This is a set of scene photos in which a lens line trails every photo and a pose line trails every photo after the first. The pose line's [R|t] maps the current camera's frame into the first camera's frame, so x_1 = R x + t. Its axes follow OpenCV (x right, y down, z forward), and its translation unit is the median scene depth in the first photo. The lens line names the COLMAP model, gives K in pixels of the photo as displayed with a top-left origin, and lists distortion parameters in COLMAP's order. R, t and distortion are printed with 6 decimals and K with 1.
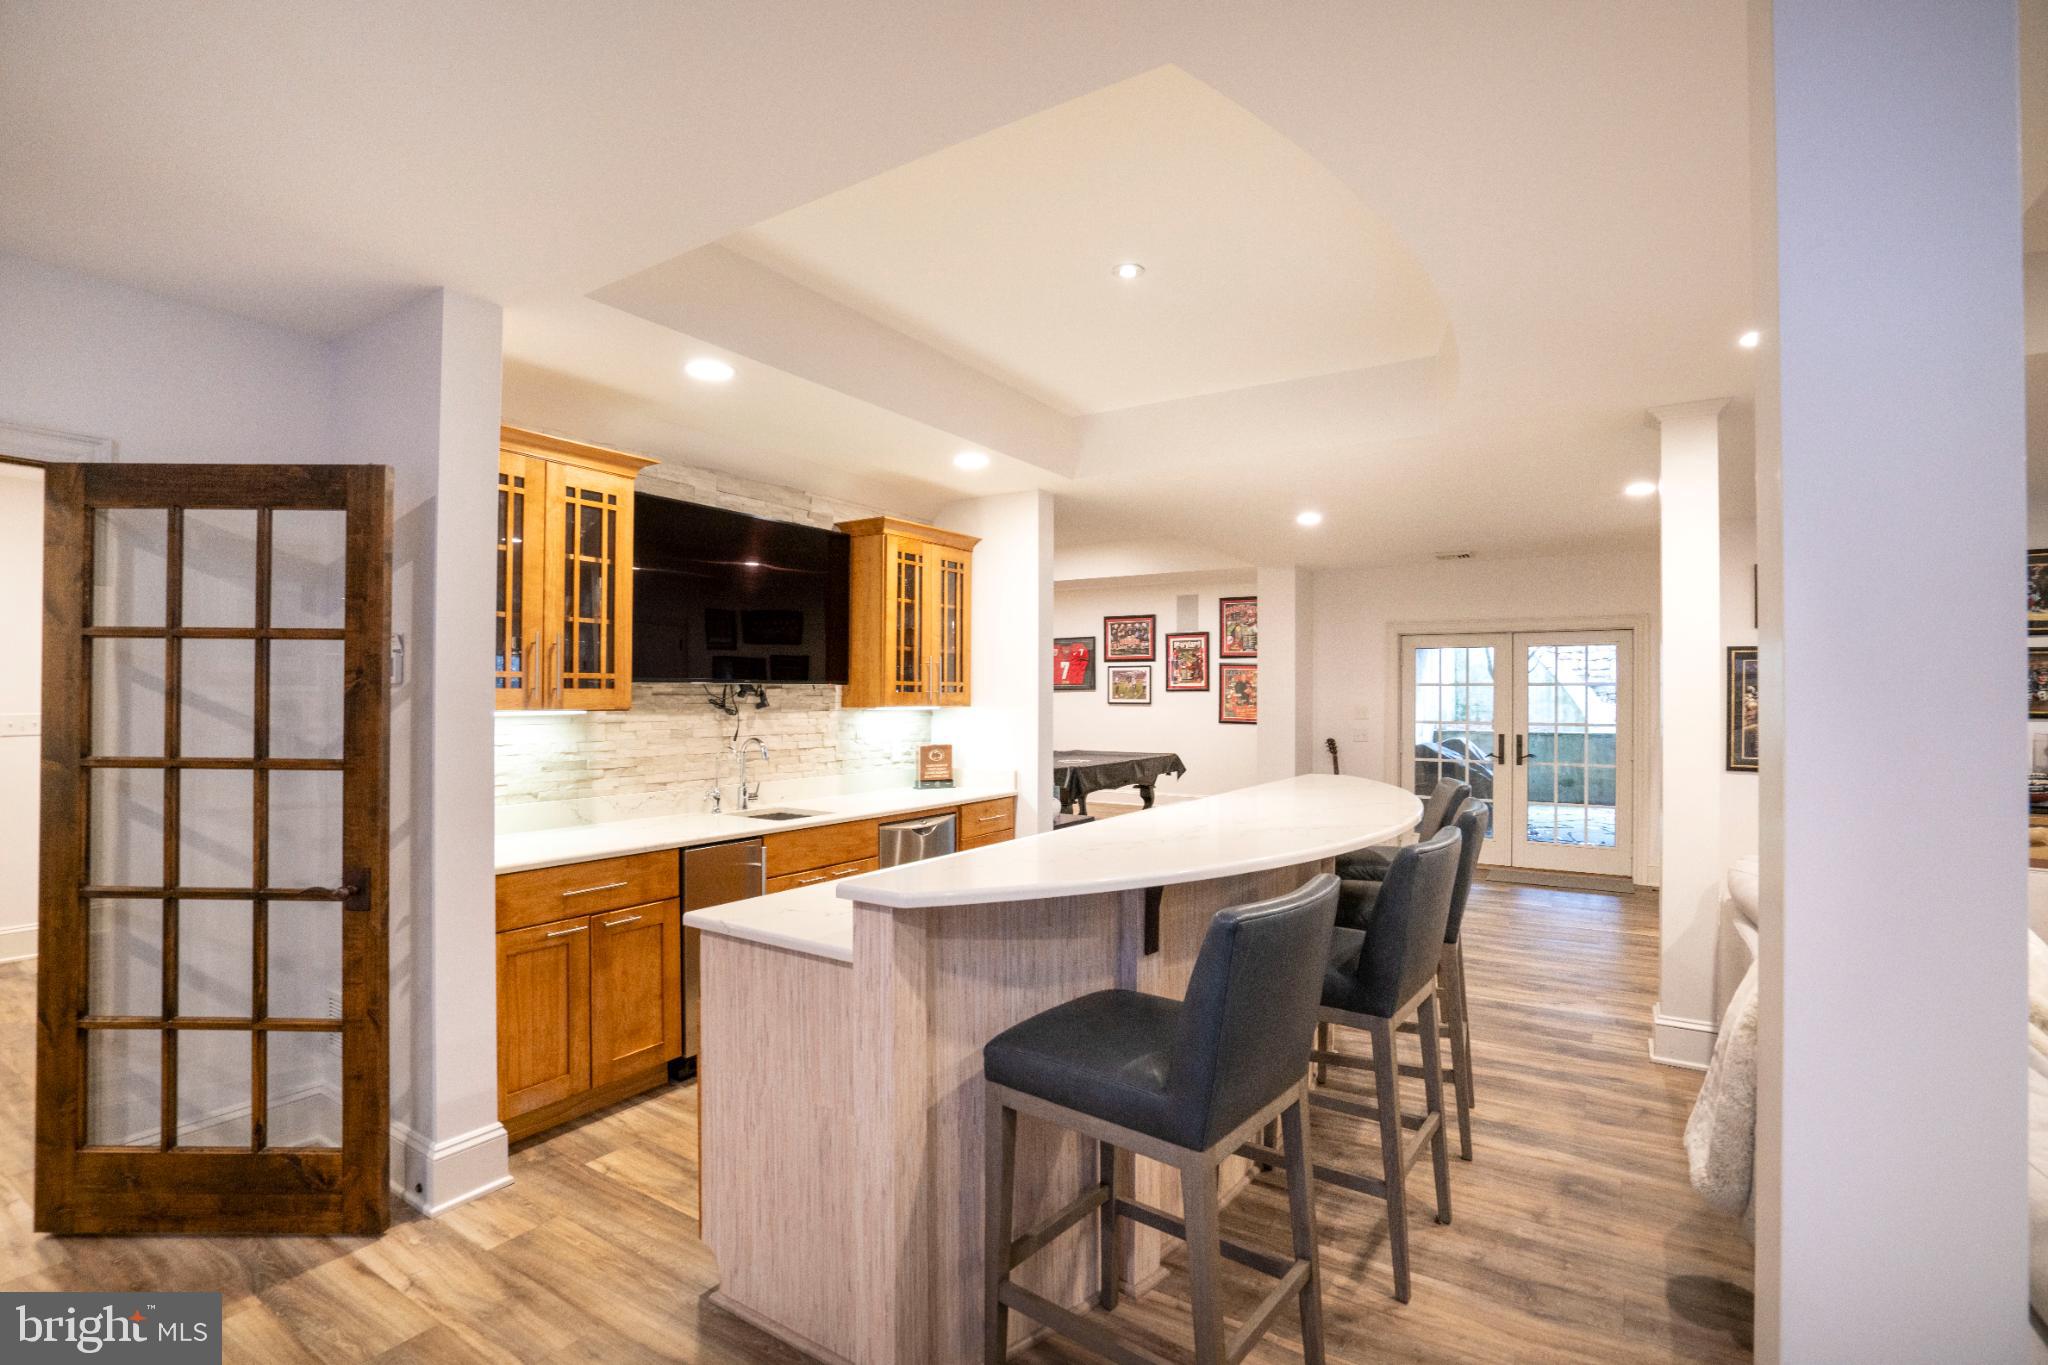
lens RADIAL K [[941.7, 0, 1018.5], [0, 941.7, 681.5], [0, 0, 1]] dist [-0.046071, 0.004642]
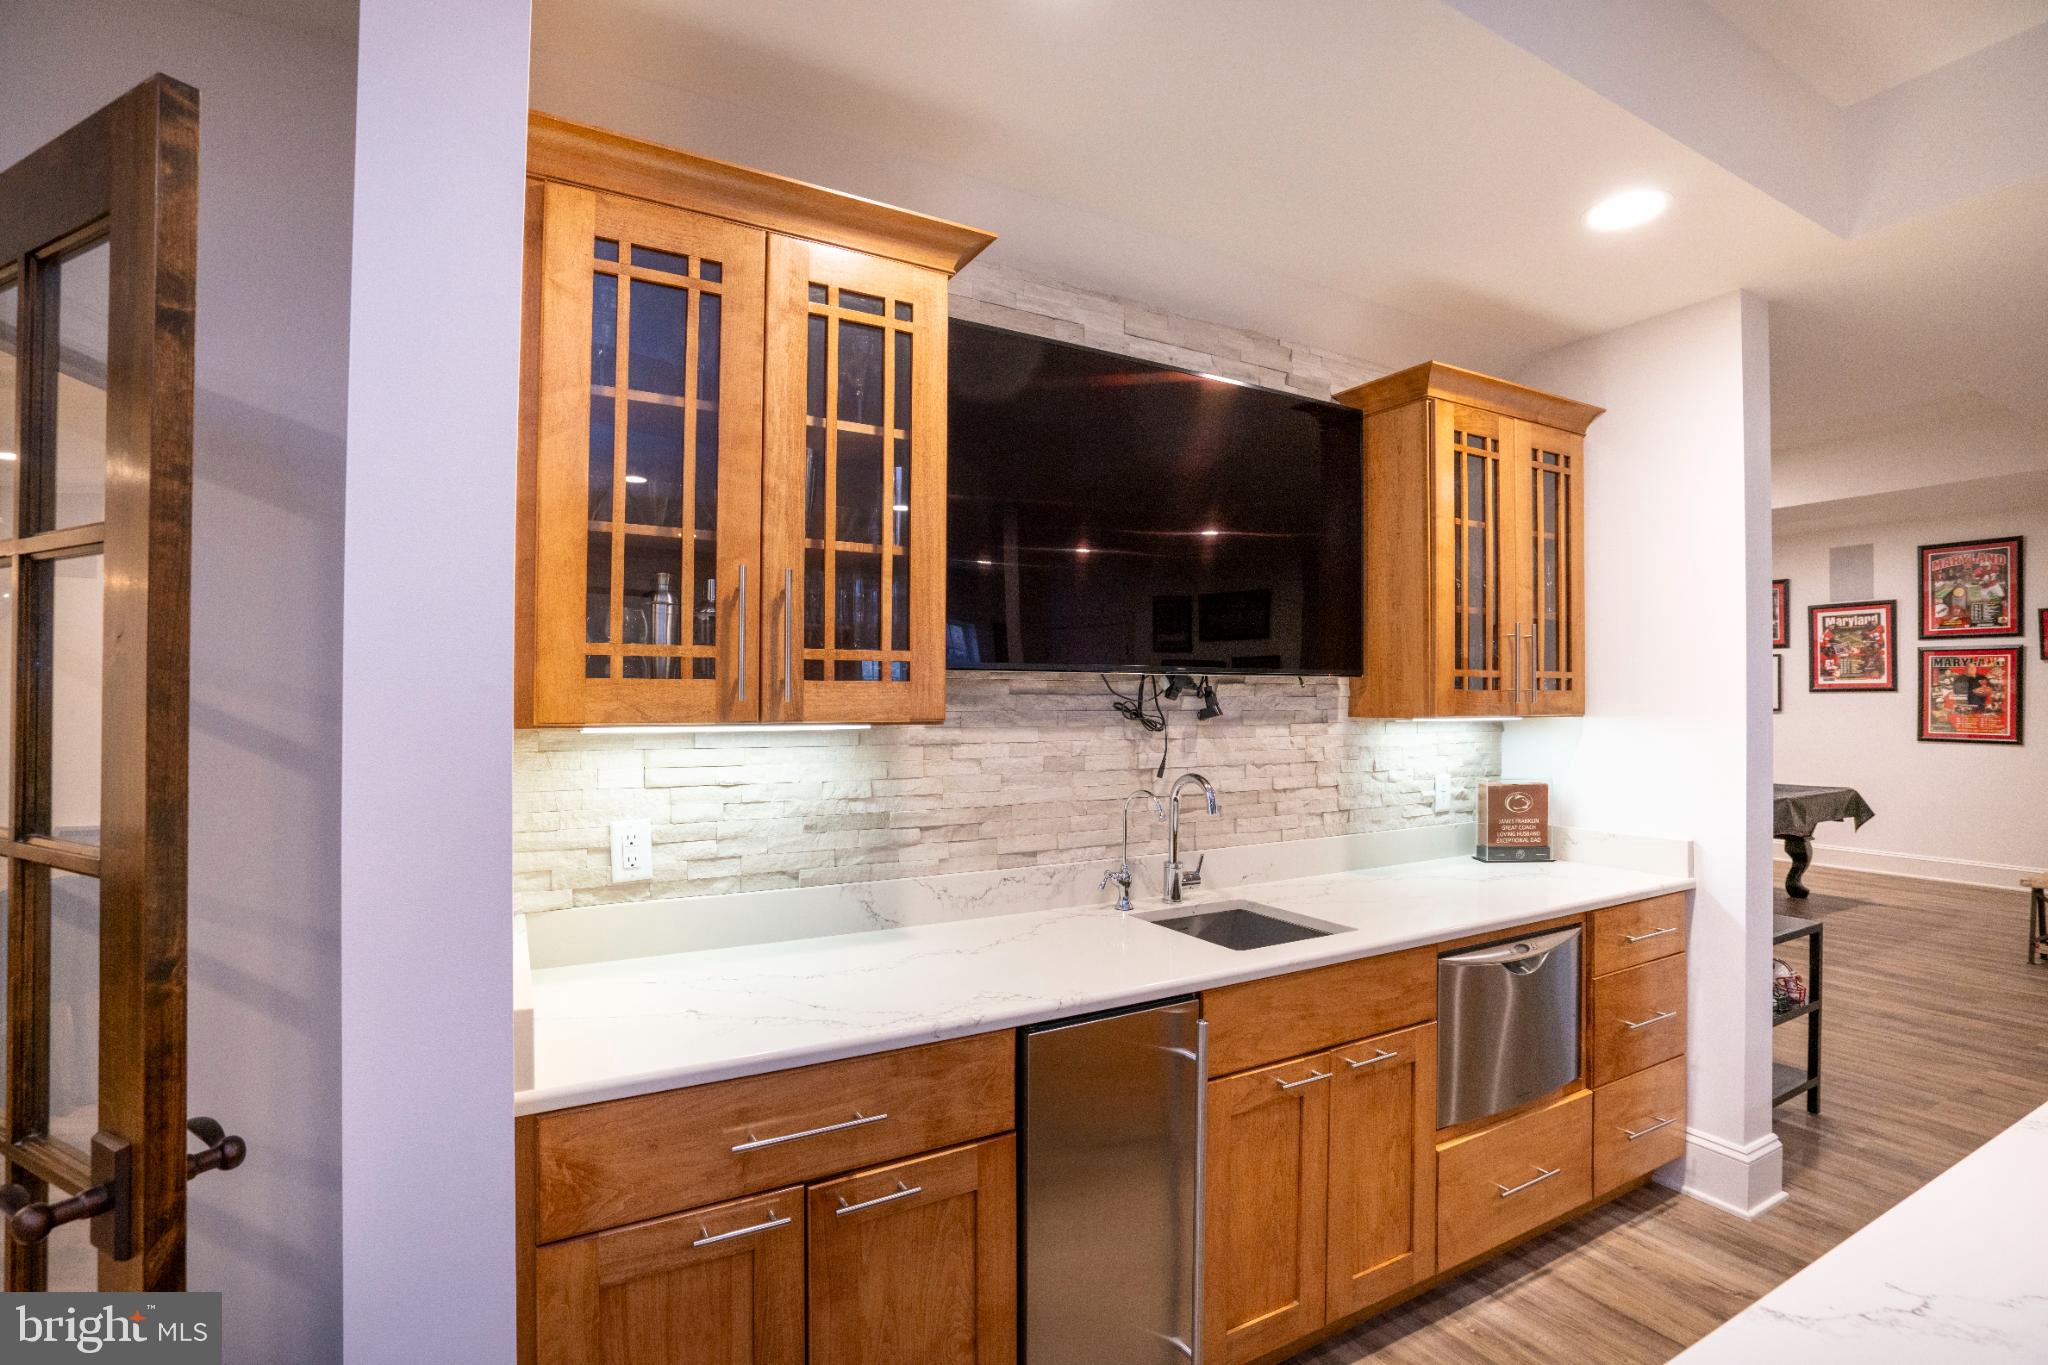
lens RADIAL K [[941.7, 0, 1025.0], [0, 941.7, 685.5], [0, 0, 1]] dist [-0.046071, 0.004642]
pose [[0.886322, -0.003425, -0.463056, -0.123628], [0.004590, 0.999989, 0.001389, 0.008289], [0.463046, -0.003356, 0.886328, 0.505804]]
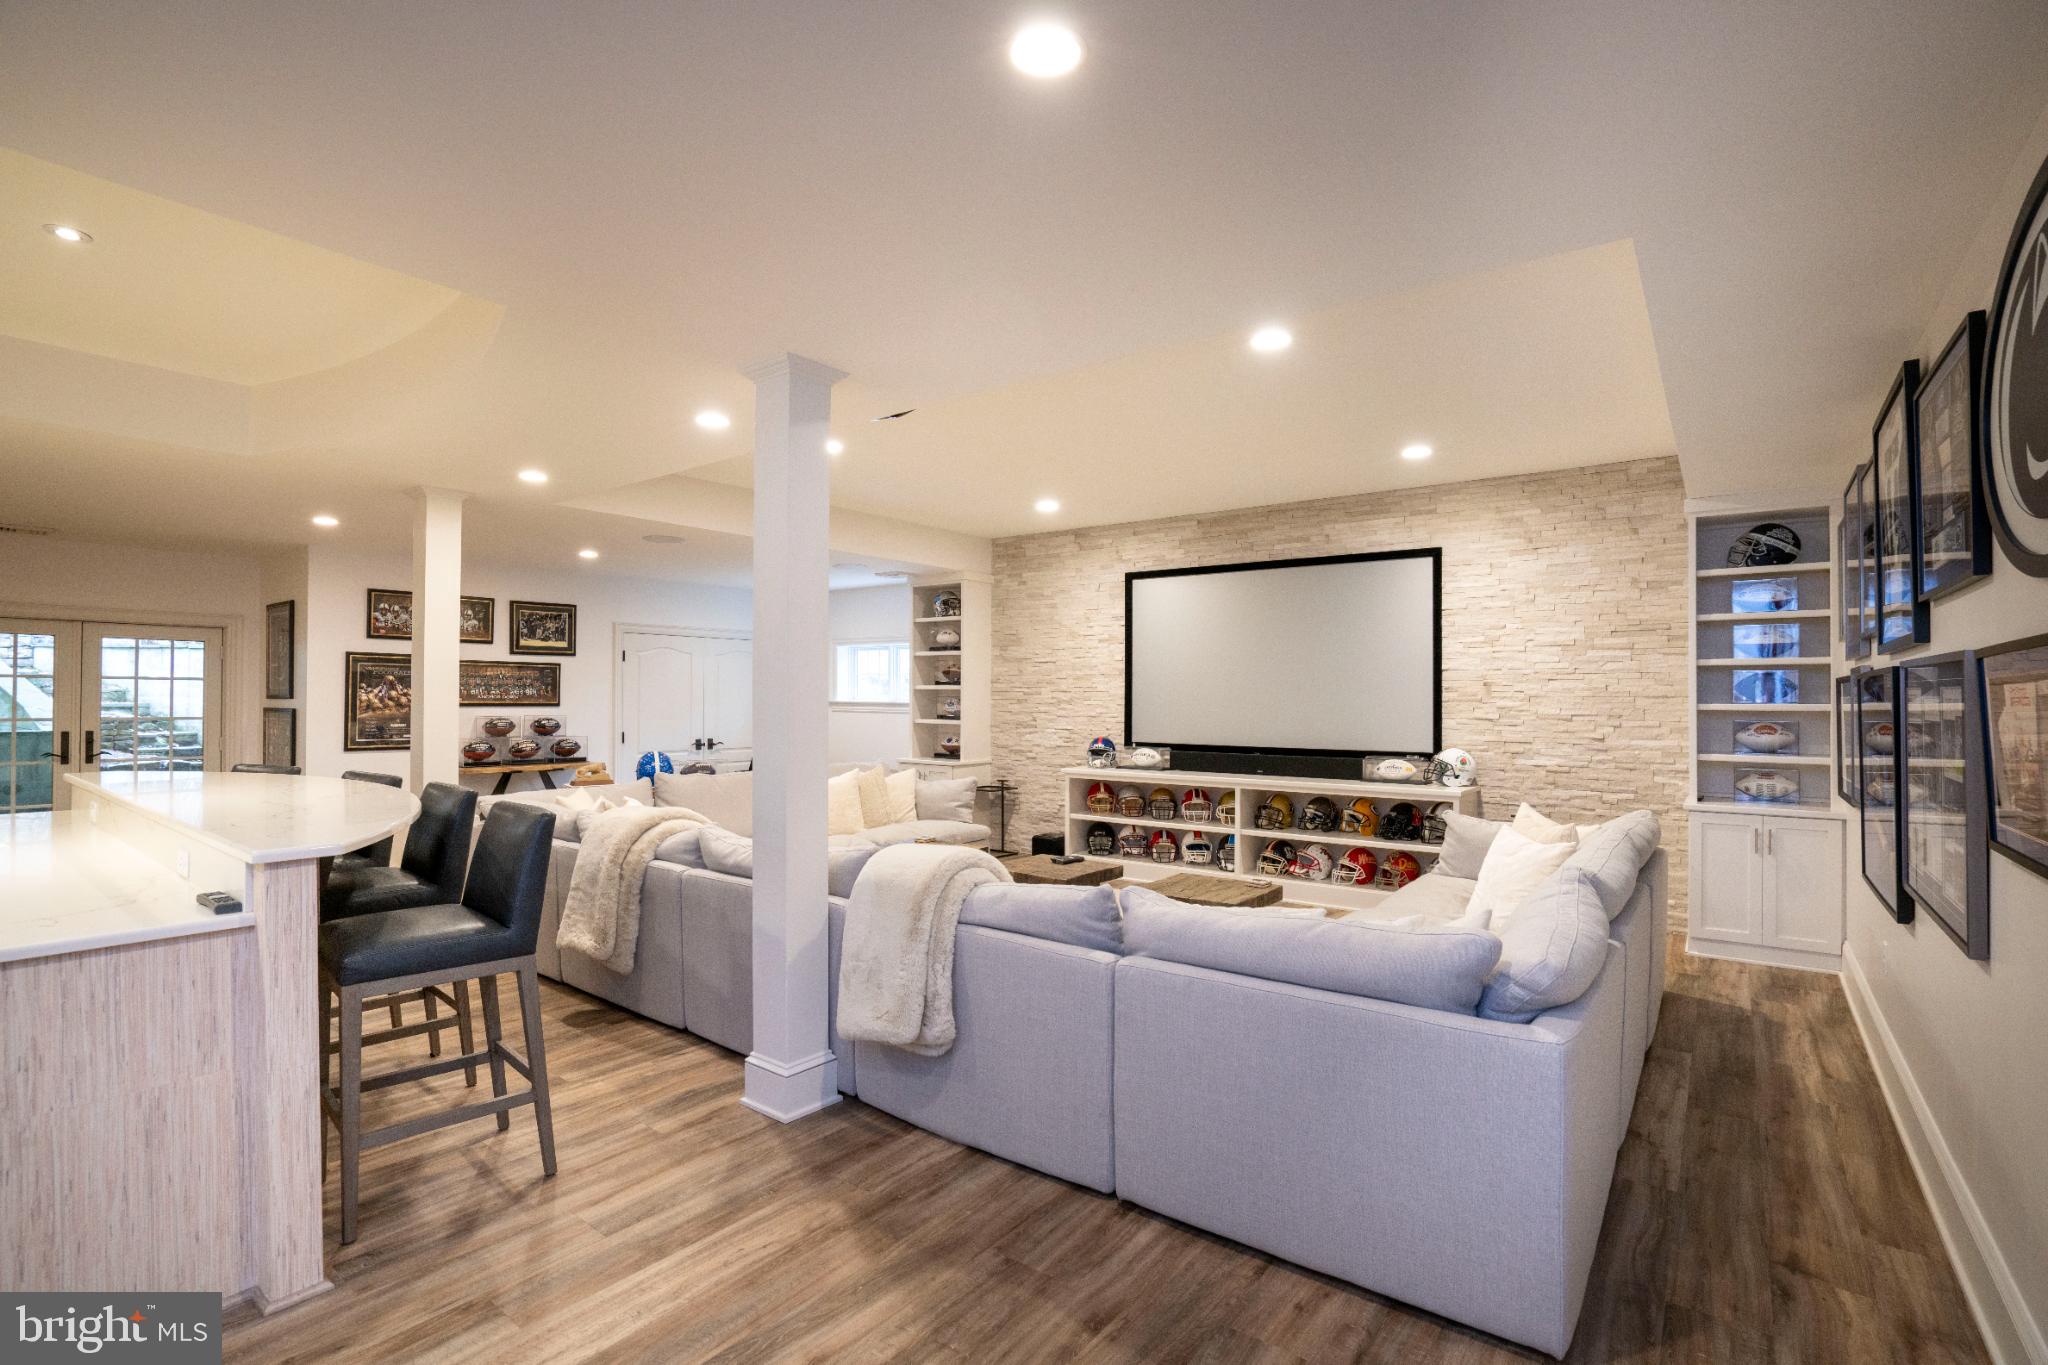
lens RADIAL K [[941.7, 0, 1026.1], [0, 941.7, 682.9], [0, 0, 1]] dist [-0.046071, 0.004642]
pose [[0.081915, 0.009563, 0.996593, -0.544793], [-0.017971, 0.999806, -0.008117, -0.001799], [-0.996477, -0.017245, 0.082071, -0.020962]]
